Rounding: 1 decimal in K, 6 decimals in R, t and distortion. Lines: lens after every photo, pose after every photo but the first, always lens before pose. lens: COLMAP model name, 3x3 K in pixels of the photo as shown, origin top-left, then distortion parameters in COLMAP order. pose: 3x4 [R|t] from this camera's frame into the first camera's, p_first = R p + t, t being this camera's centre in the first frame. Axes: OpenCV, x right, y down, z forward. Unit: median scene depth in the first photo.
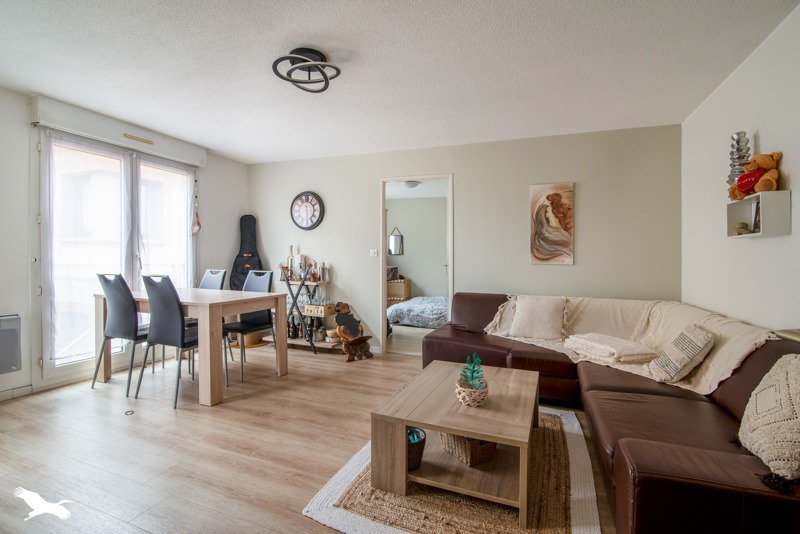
lens RADIAL K [[370.3, 0, 400.7], [0, 370.3, 264.2], [0, 0, 1]] dist [0.000125, 0.000014]
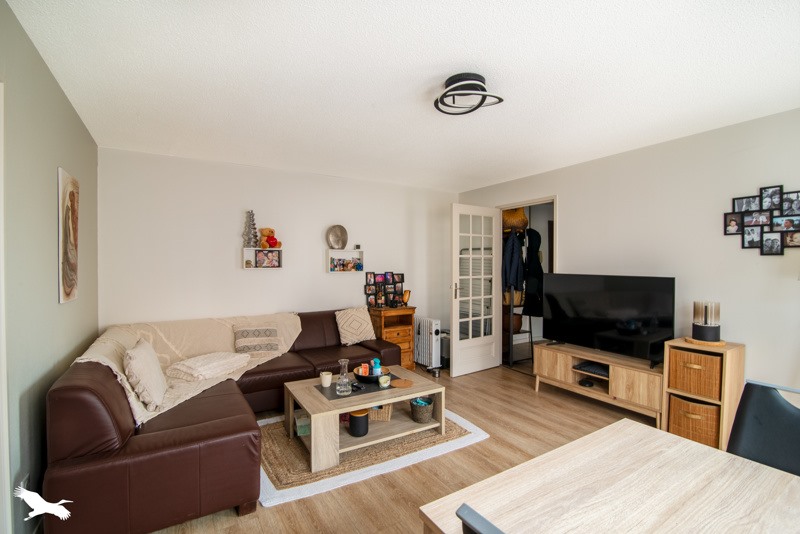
lens RADIAL K [[370.3, 0, 401.2], [0, 370.3, 268.1], [0, 0, 1]] dist [0.000125, 0.000014]
pose [[-0.805331, -0.006267, 0.592793, -0.856650], [0.004265, 0.999857, 0.016365, -0.134264], [-0.592810, 0.015707, -0.805189, 2.357140]]
